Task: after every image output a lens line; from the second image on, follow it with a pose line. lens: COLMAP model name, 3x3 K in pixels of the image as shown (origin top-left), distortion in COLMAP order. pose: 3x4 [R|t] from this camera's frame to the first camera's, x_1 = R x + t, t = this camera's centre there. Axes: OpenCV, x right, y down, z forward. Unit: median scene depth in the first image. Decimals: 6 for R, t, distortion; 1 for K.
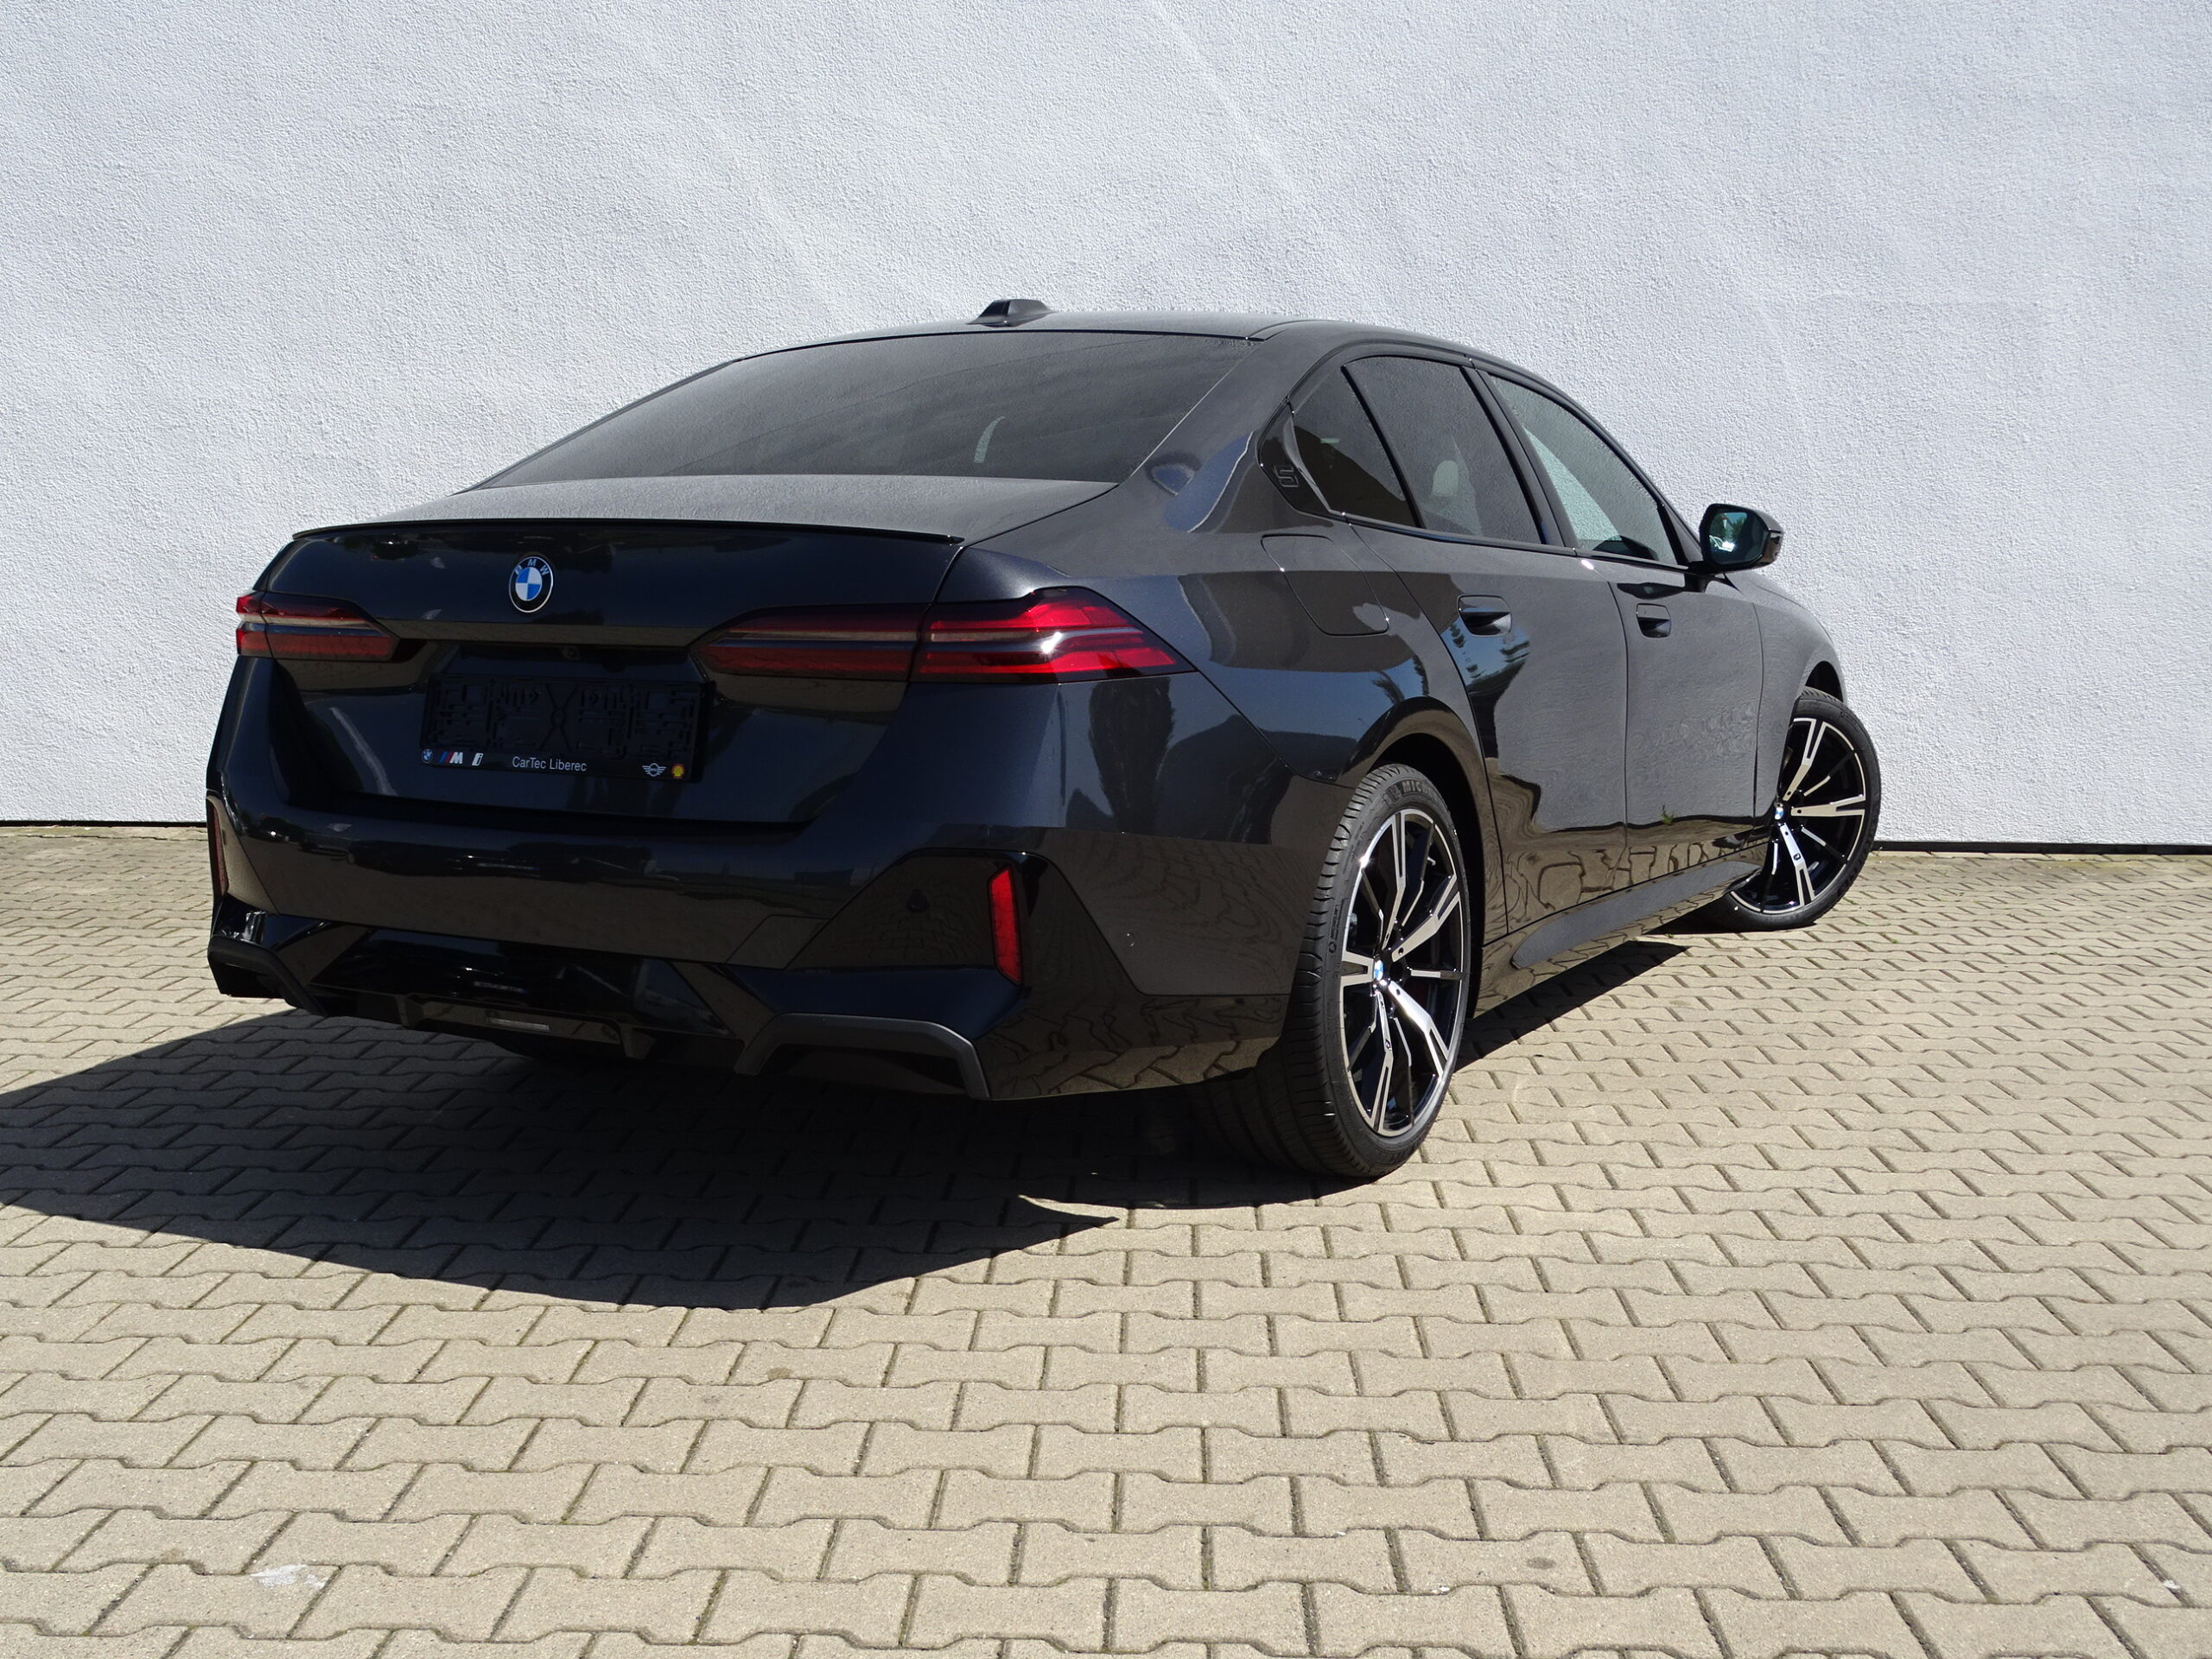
lens RADIAL K [[2407.2, 0, 1104.7], [0, 2407.2, 829.9], [0, 0, 1]] dist [0.013368, 0.000000]
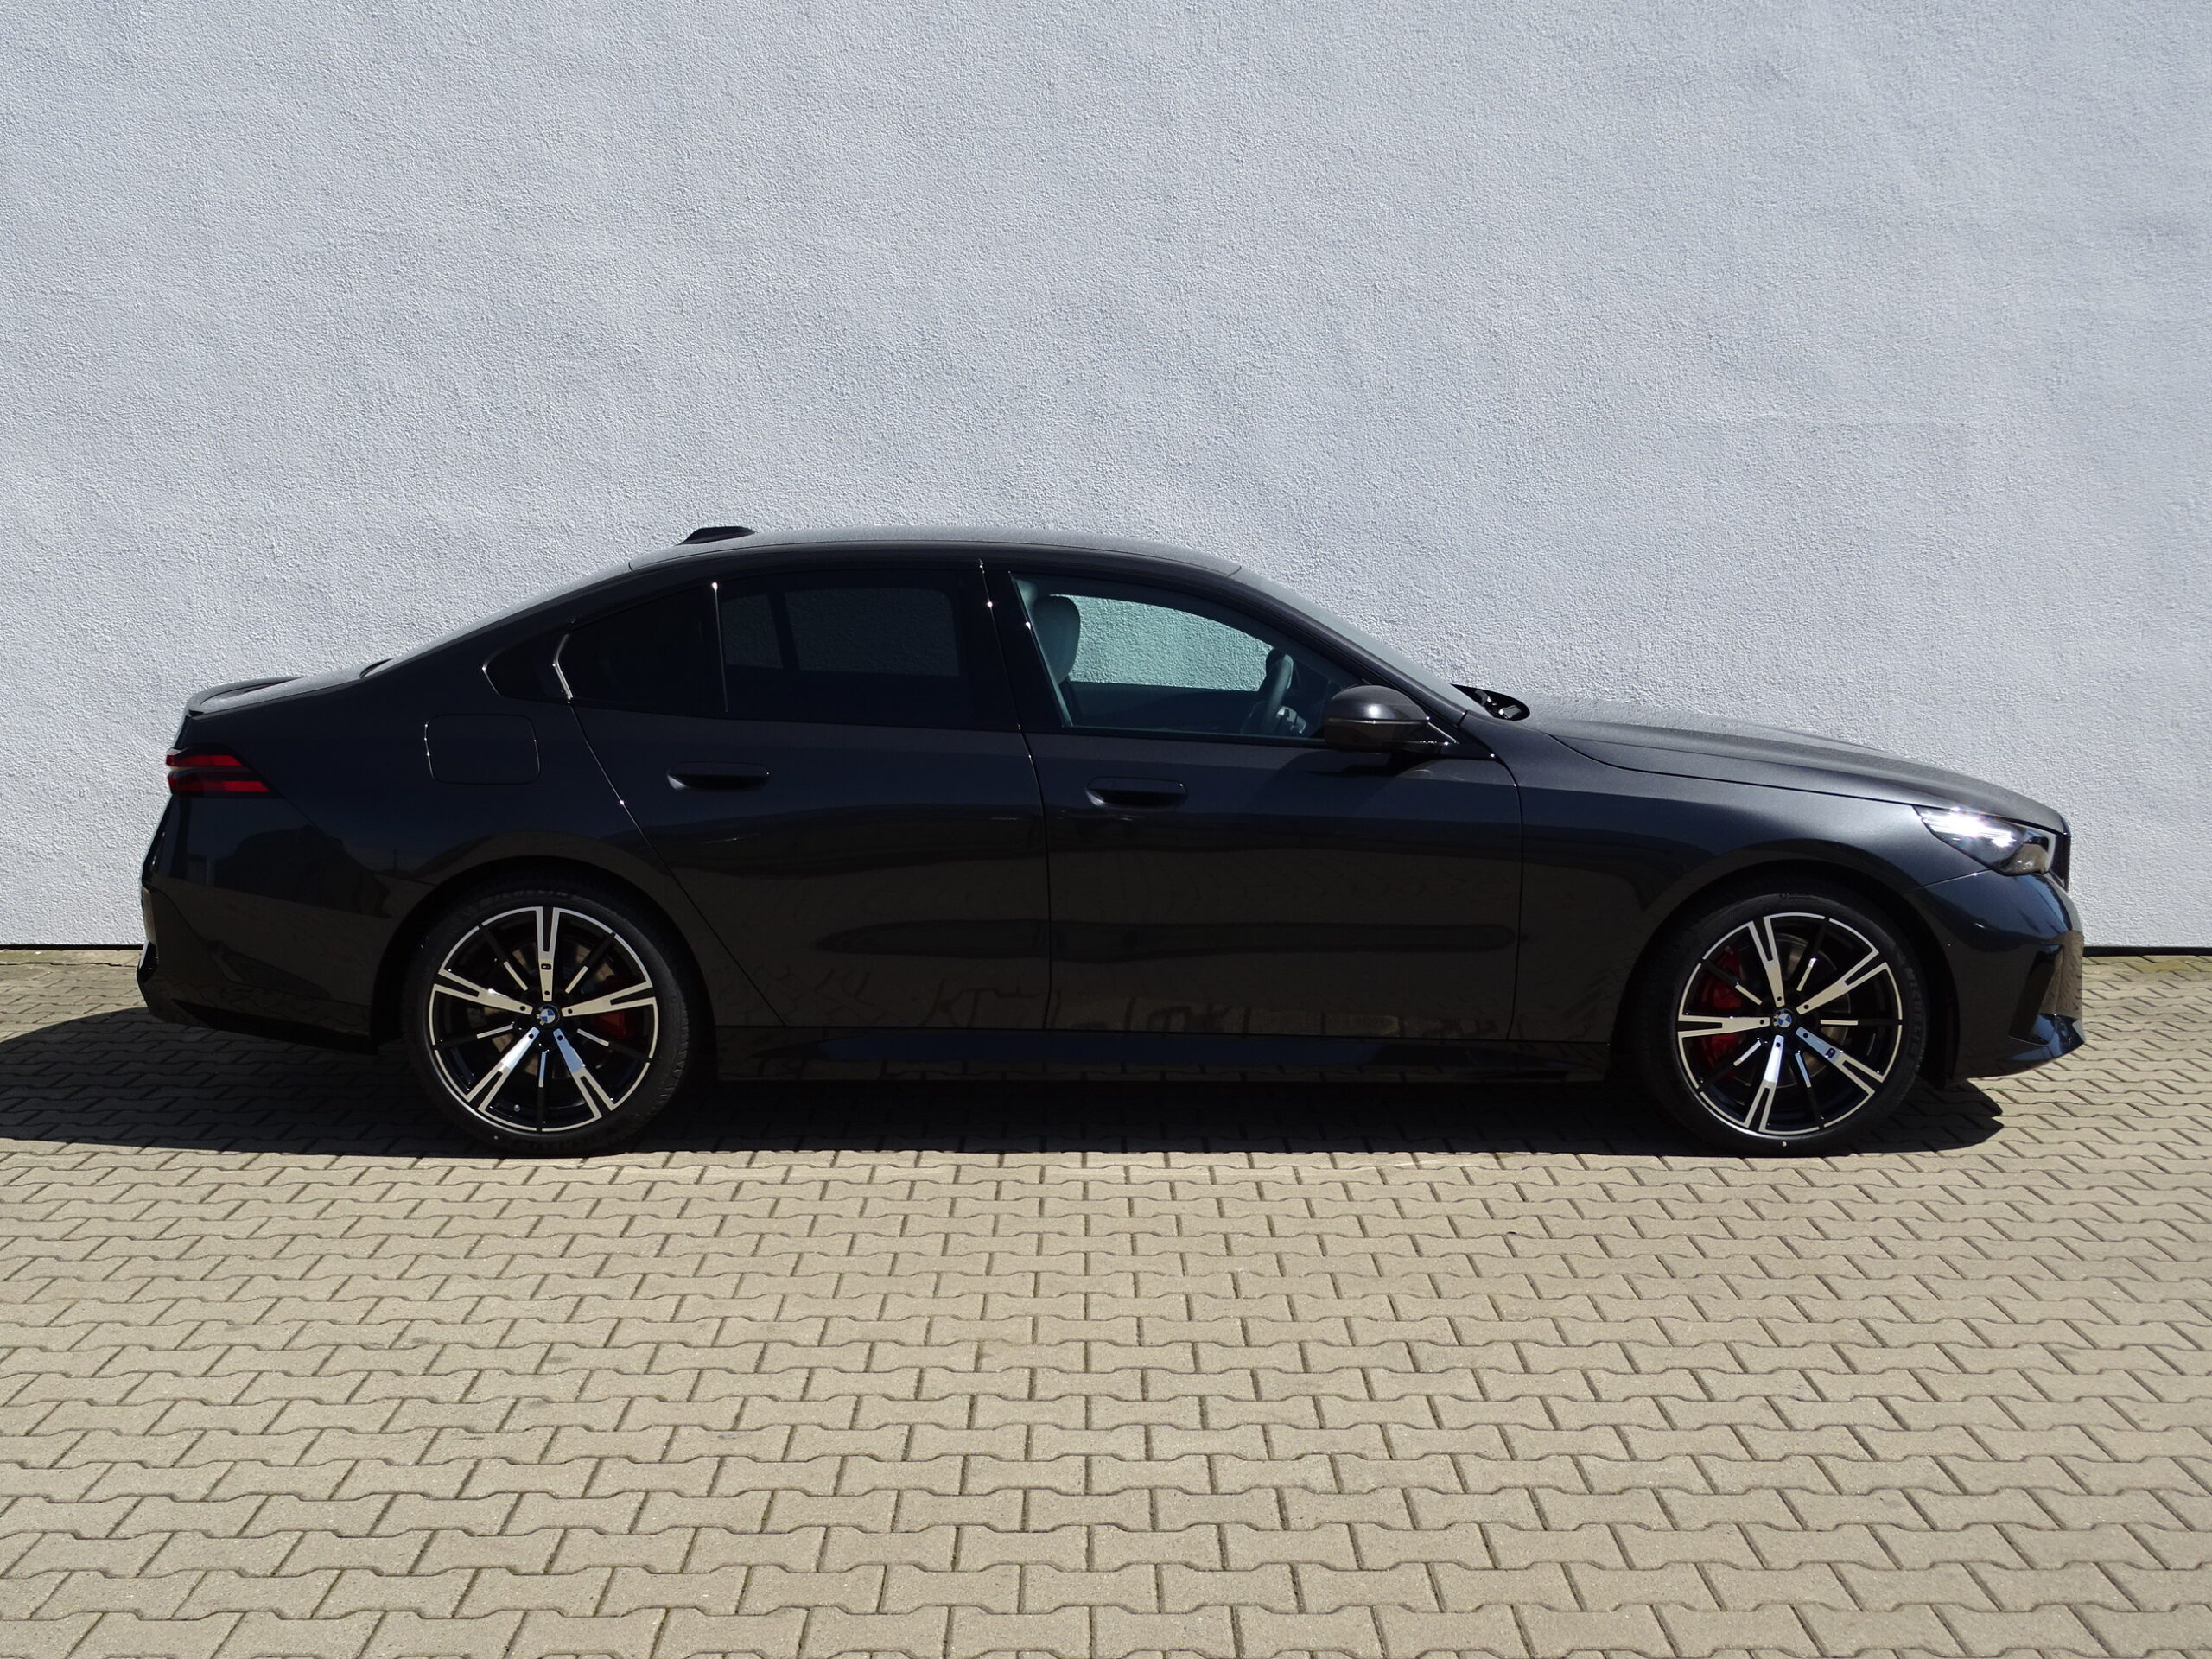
lens RADIAL K [[2468.8, 0, 1101.5], [0, 2468.8, 833.9], [0, 0, 1]] dist [0.005625, 0.000000]
pose [[0.999280, -0.009929, 0.036621, -0.036131], [0.009896, 0.999950, 0.001095, -0.084832], [-0.036630, -0.000732, 0.999329, -0.065175]]
